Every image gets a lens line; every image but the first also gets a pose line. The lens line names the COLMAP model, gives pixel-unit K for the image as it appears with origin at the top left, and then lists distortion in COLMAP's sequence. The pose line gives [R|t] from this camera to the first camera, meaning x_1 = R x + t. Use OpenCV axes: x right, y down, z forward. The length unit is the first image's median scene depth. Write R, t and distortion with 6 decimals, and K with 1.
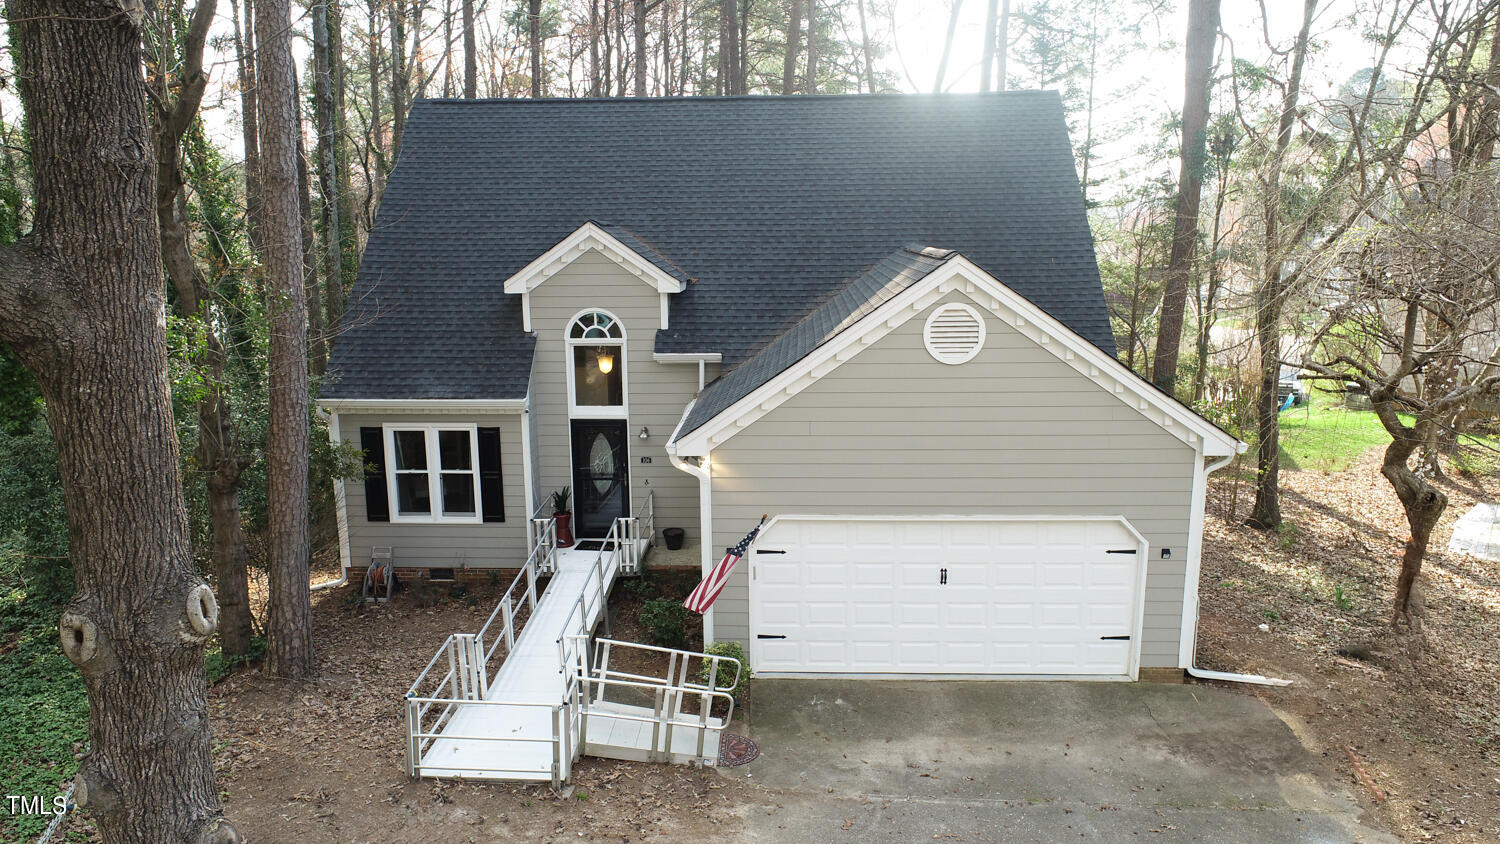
lens RADIAL K [[1027.7, 0, 750.2], [0, 1027.7, 422.6], [0, 0, 1]] dist [-0.004591, -0.001662]
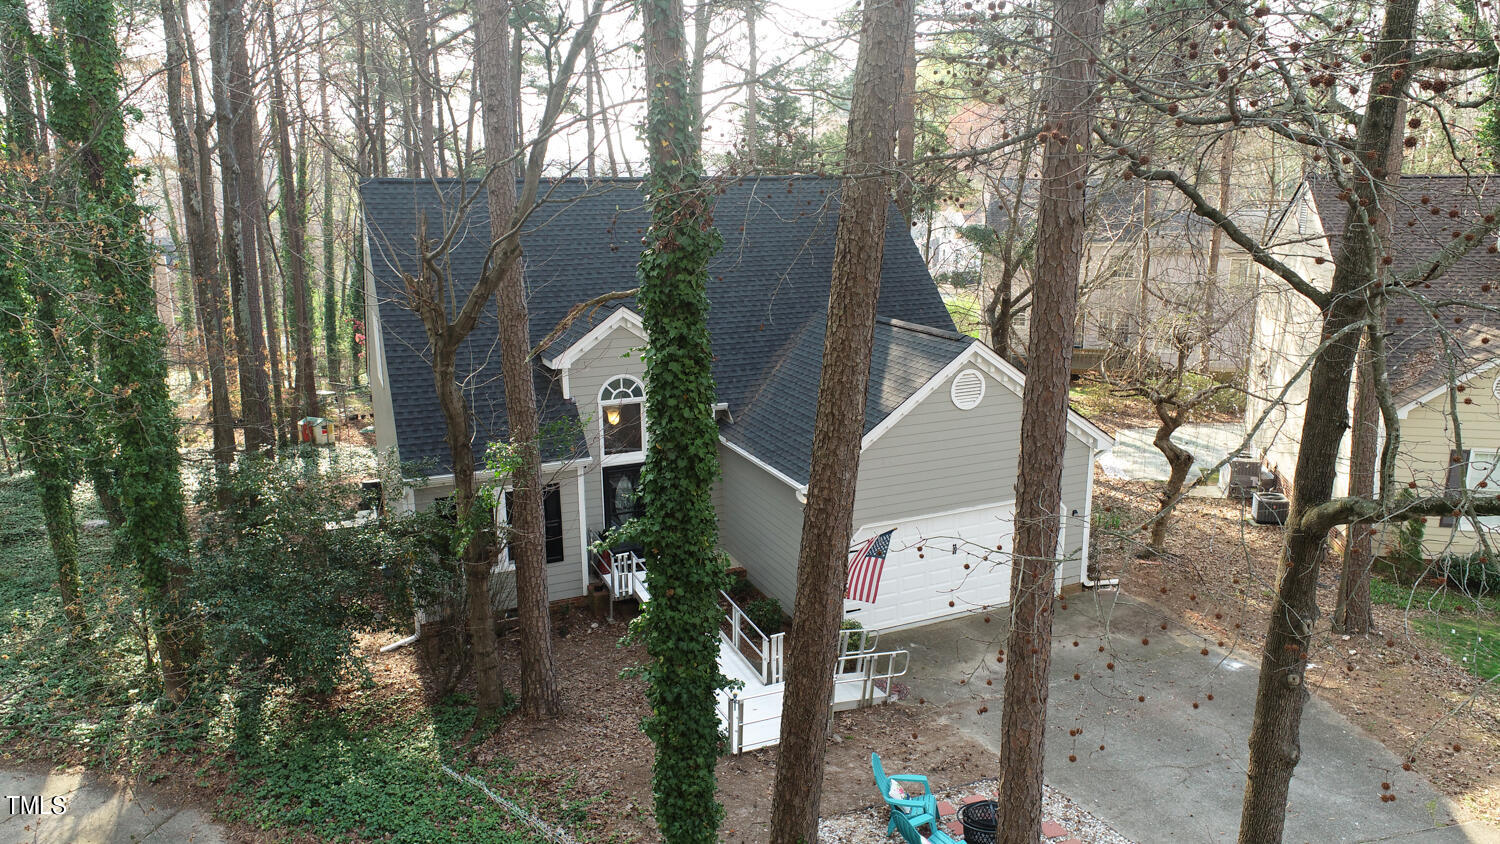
lens RADIAL K [[1027.7, 0, 749.5], [0, 1027.7, 419.8], [0, 0, 1]] dist [-0.004591, -0.001662]
pose [[0.896292, -0.104917, 0.430874, -0.560368], [0.087380, 0.994345, 0.060357, -0.121839], [-0.434770, -0.016447, 0.900391, -0.162716]]
